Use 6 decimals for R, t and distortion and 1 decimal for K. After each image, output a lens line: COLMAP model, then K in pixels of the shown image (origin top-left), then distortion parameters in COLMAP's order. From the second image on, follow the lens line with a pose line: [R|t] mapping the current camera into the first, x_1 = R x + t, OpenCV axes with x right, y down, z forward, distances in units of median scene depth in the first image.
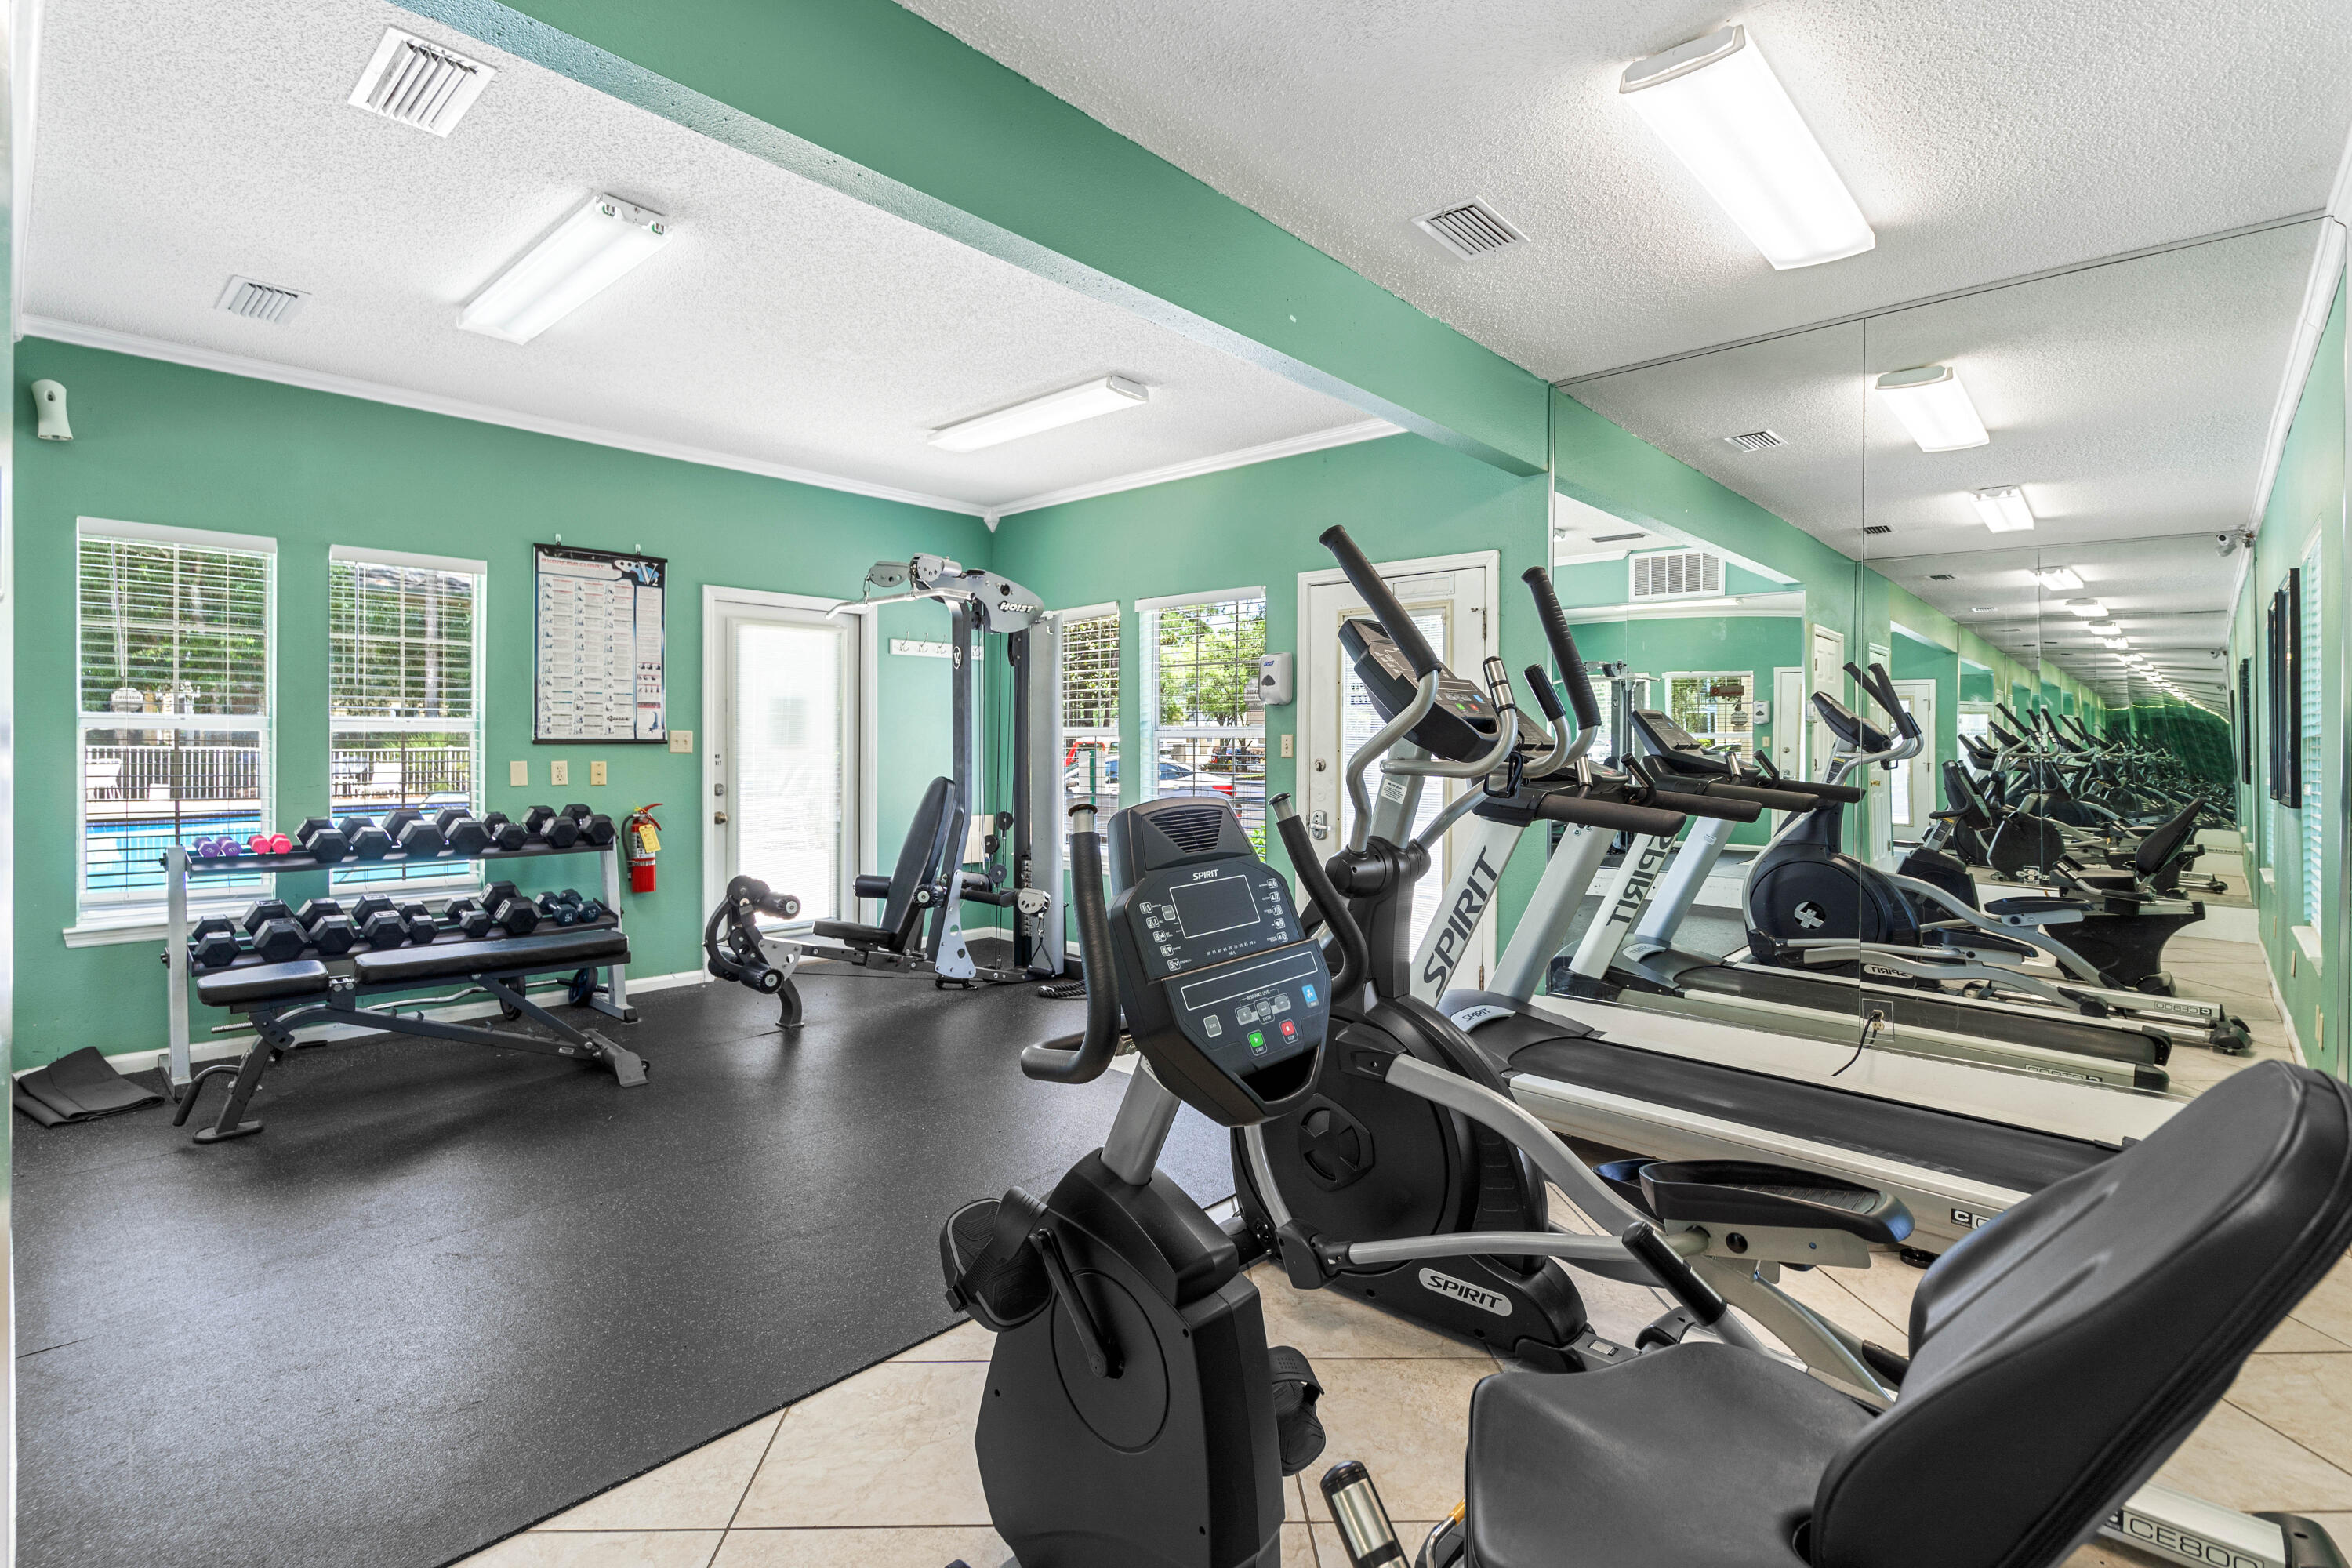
lens RADIAL K [[1123.4, 0, 1170.9], [0, 1123.4, 739.5], [0, 0, 1]] dist [-0.000326, -0.000054]
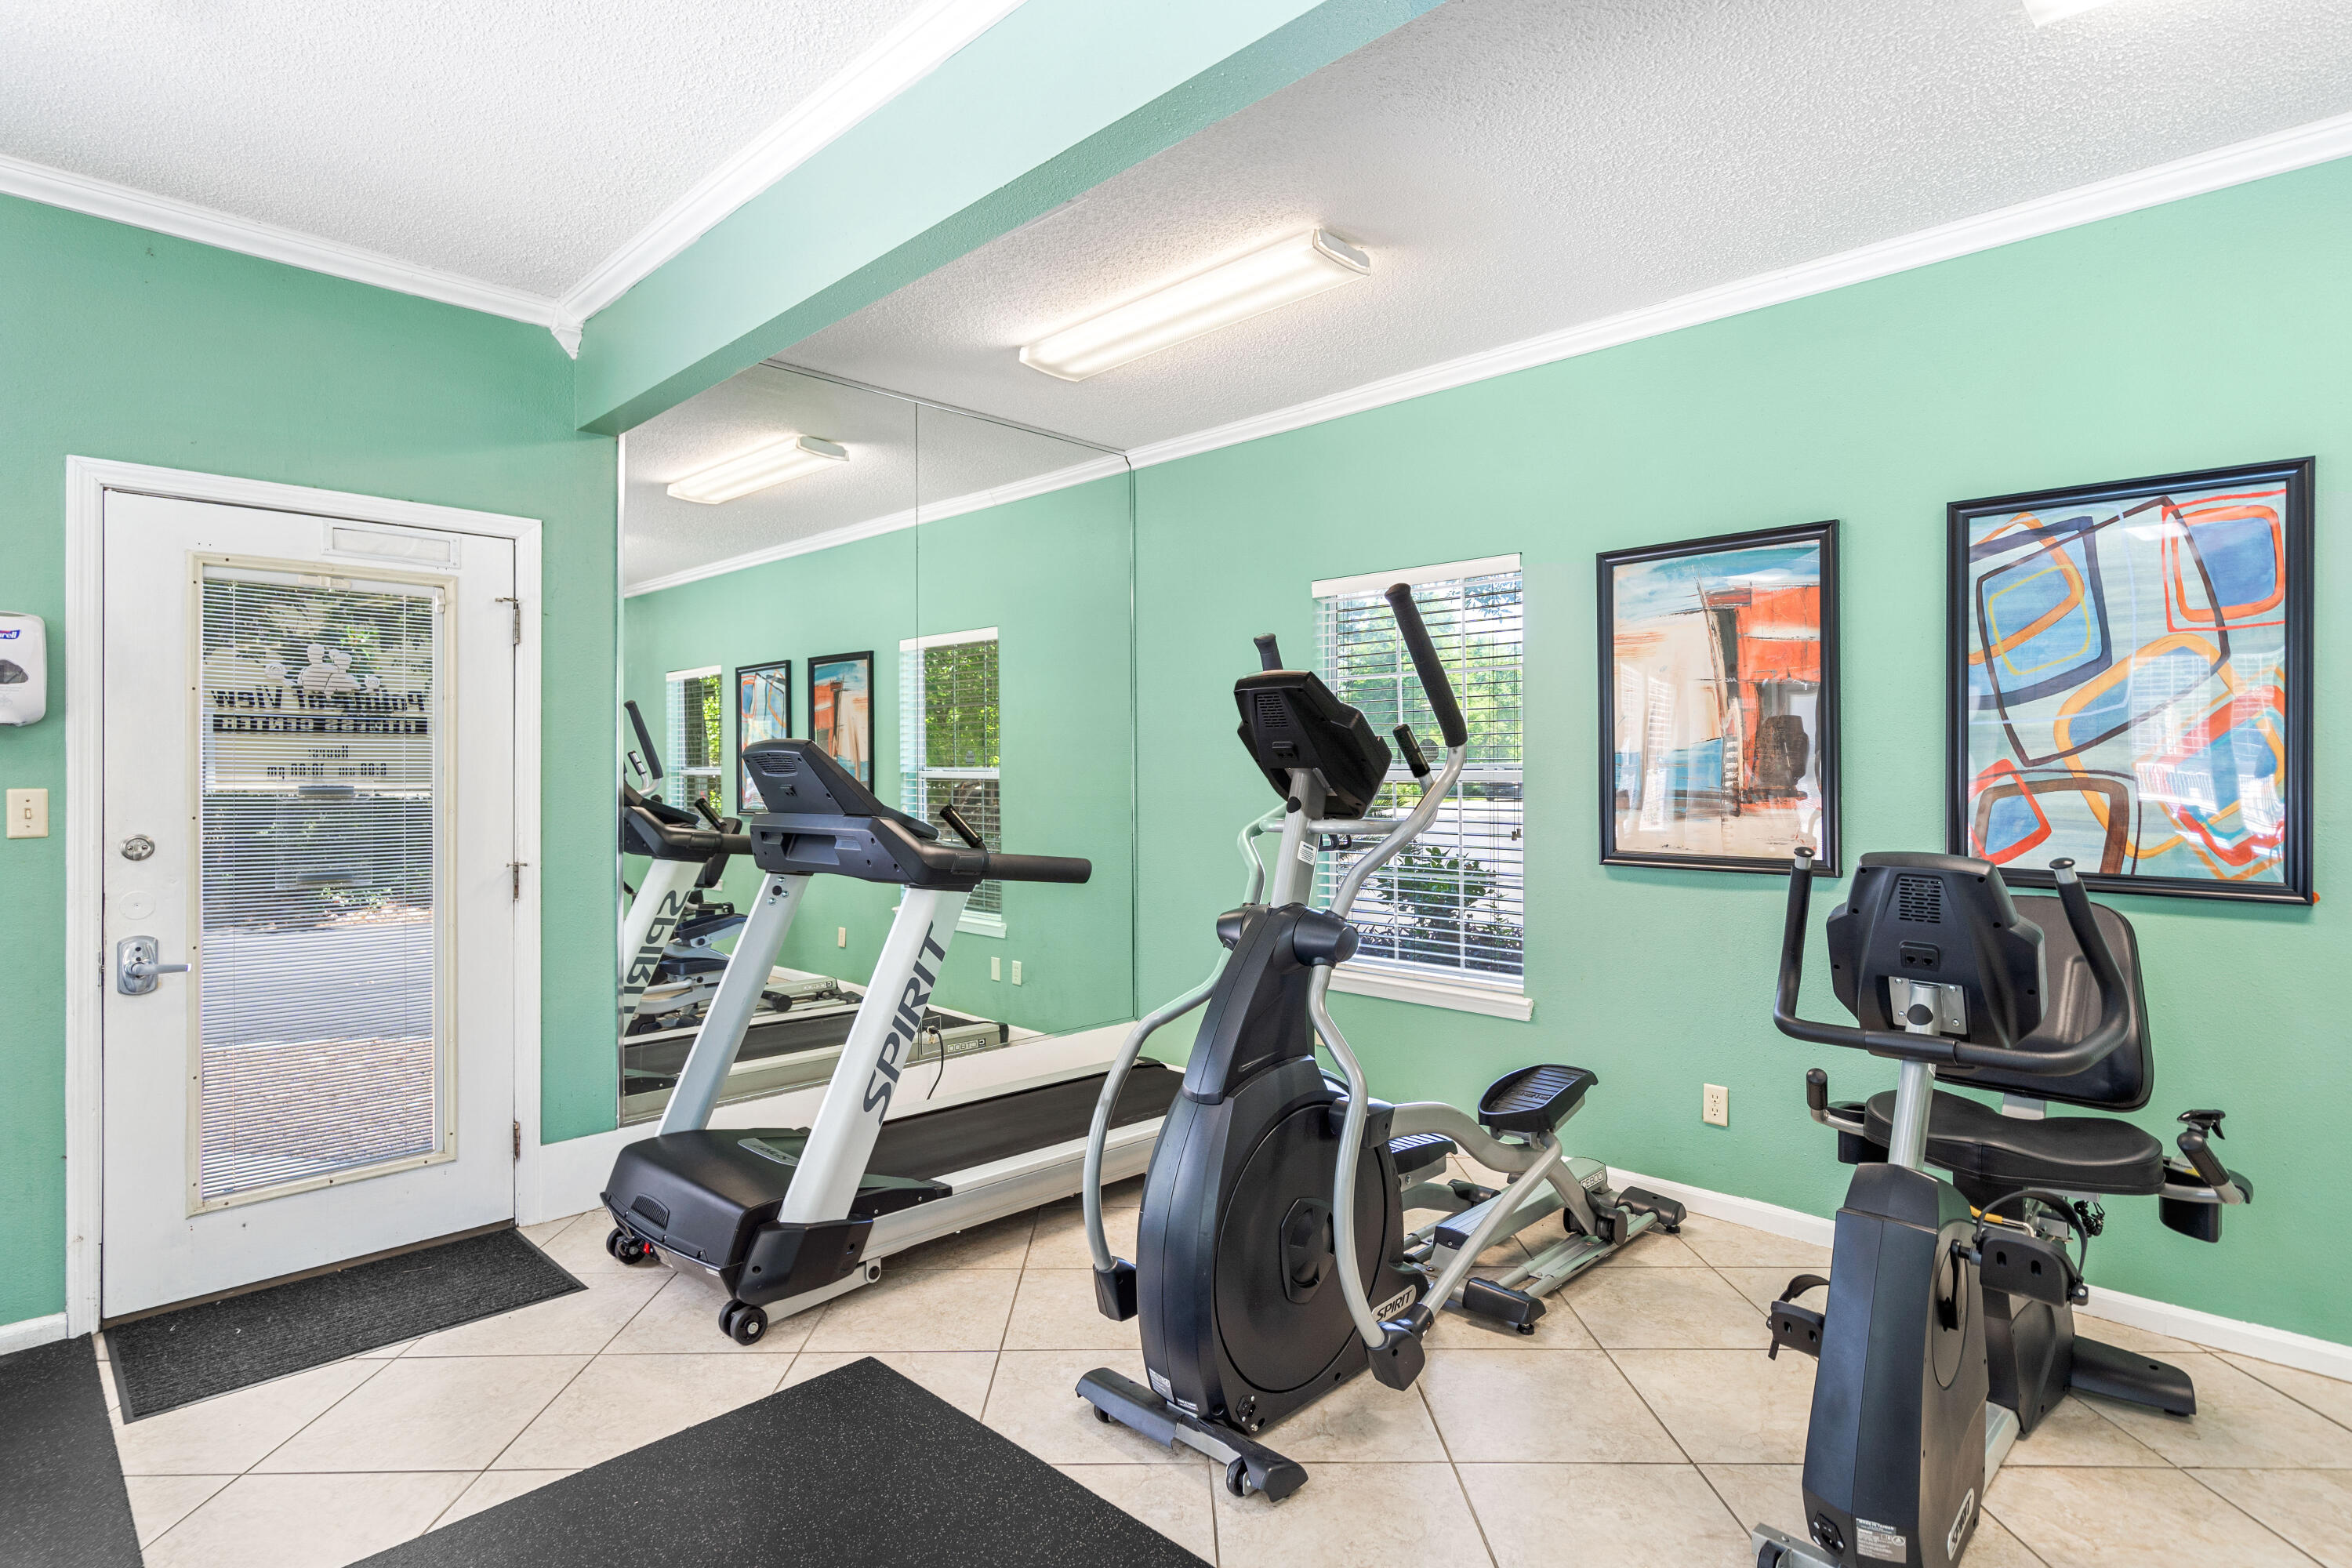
lens RADIAL K [[1178.5, 0, 1176.0], [0, 1178.5, 784.0], [0, 0, 1]] dist [-0.000139, 0.000018]
pose [[0.035352, -0.015430, 0.999256, -0.575692], [0.001641, 0.999880, 0.015381, -0.020083], [-0.999374, 0.001096, 0.035373, 0.769312]]
